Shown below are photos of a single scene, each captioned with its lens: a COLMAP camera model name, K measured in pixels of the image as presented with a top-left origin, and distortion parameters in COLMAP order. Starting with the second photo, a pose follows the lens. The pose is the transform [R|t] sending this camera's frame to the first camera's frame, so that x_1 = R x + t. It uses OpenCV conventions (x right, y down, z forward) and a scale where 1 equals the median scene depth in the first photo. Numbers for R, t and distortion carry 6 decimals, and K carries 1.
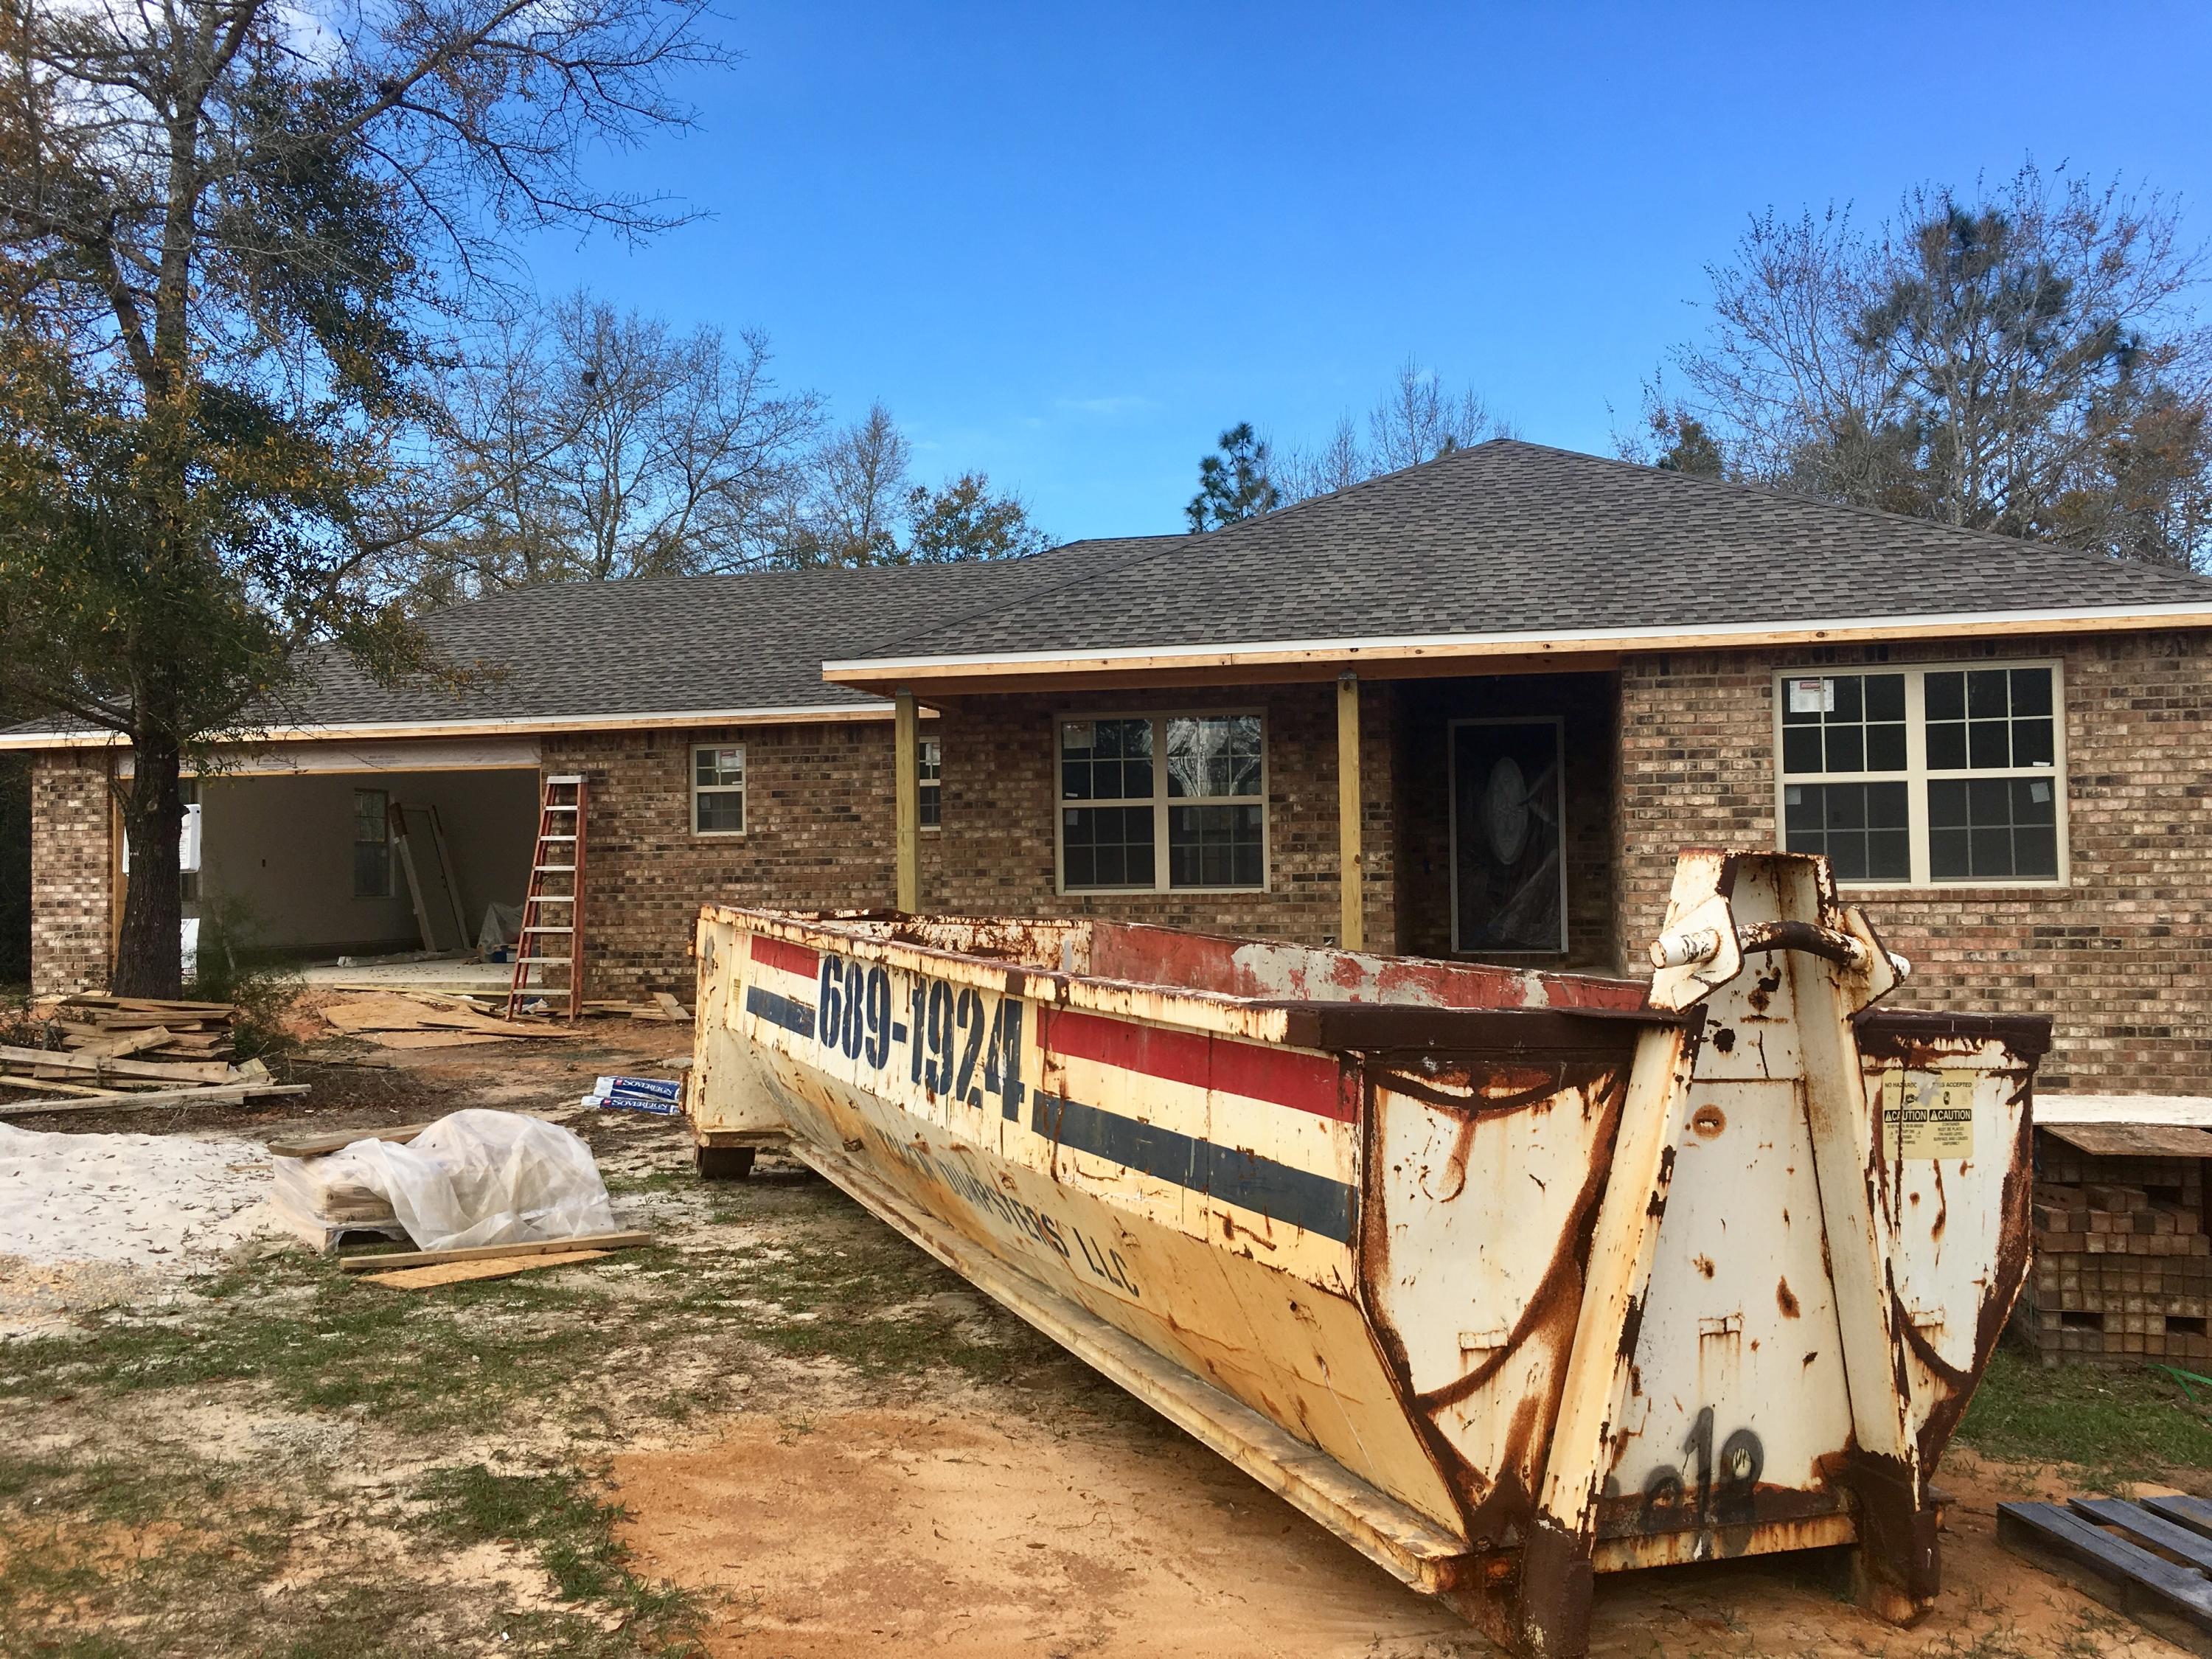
lens RADIAL K [[1871.1, 0, 1106.0], [0, 1871.1, 829.5], [0, 0, 1]] dist [0.062924, -0.068863]
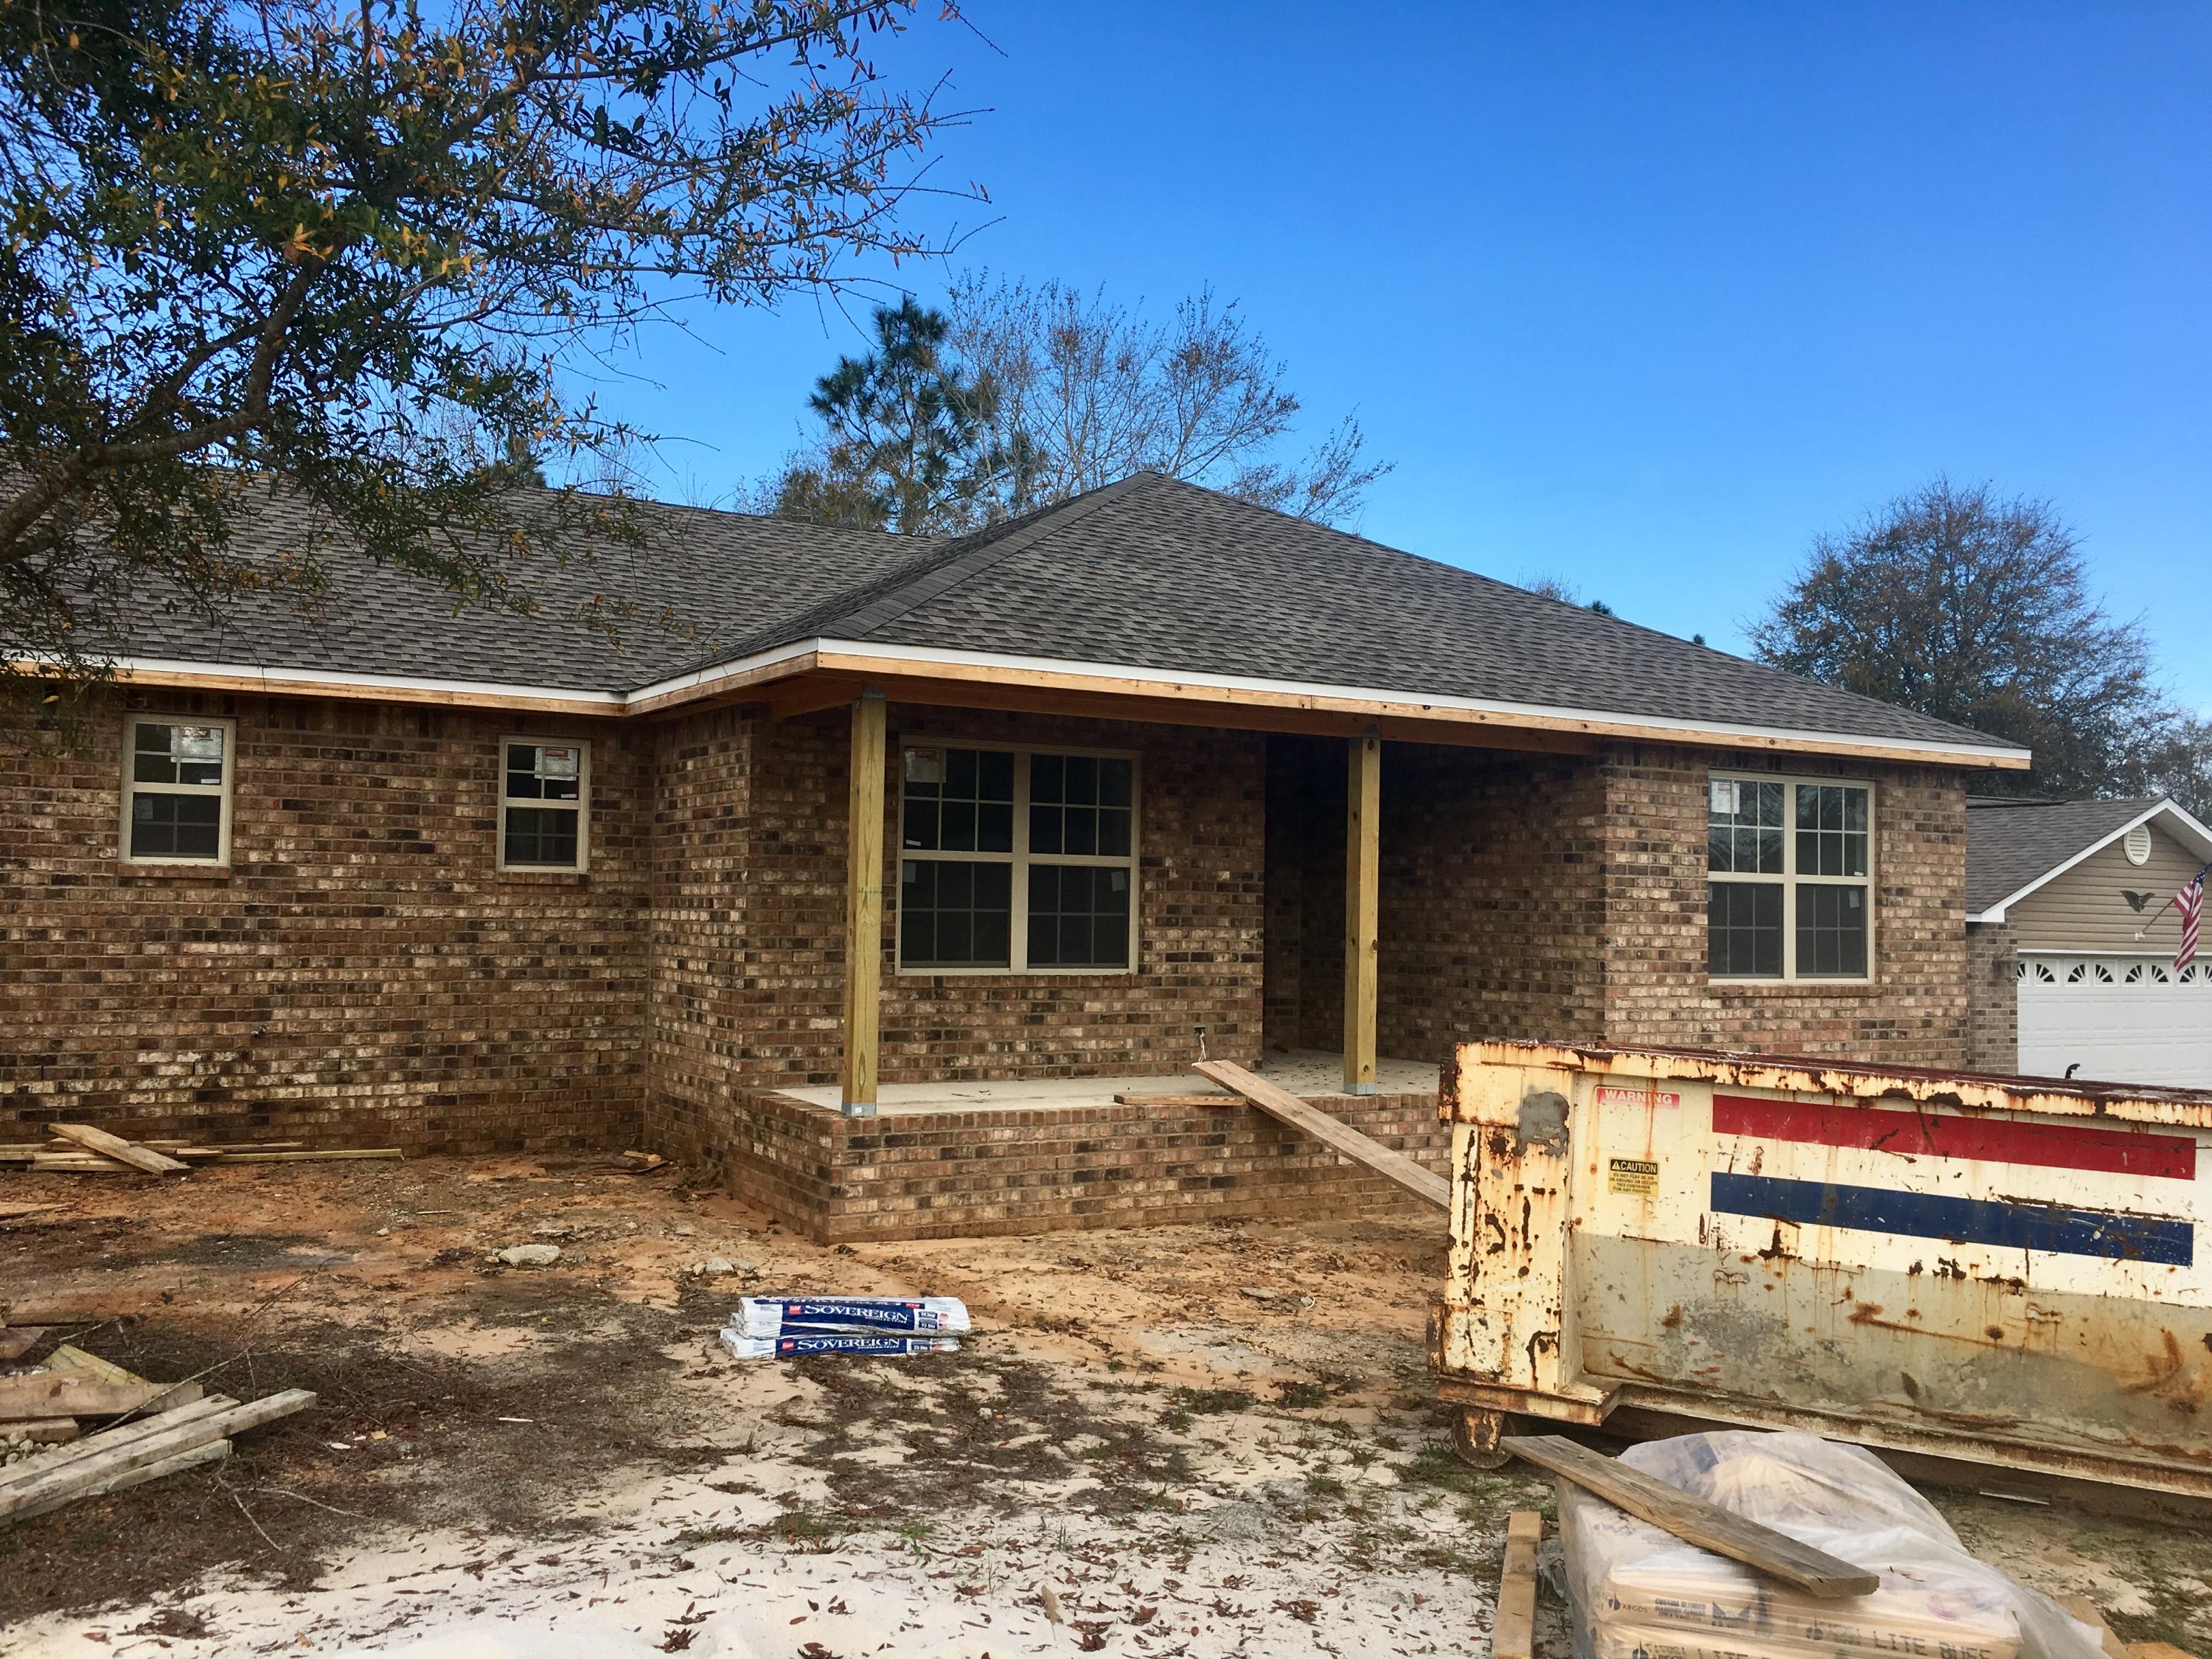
lens RADIAL K [[1871.1, 0, 1106.0], [0, 1871.1, 829.5], [0, 0, 1]] dist [0.062924, -0.068863]
pose [[0.730577, 0.055757, 0.680550, -0.492341], [-0.047512, 0.998396, -0.030794, -0.004342], [-0.681175, -0.009837, 0.732054, 0.401169]]
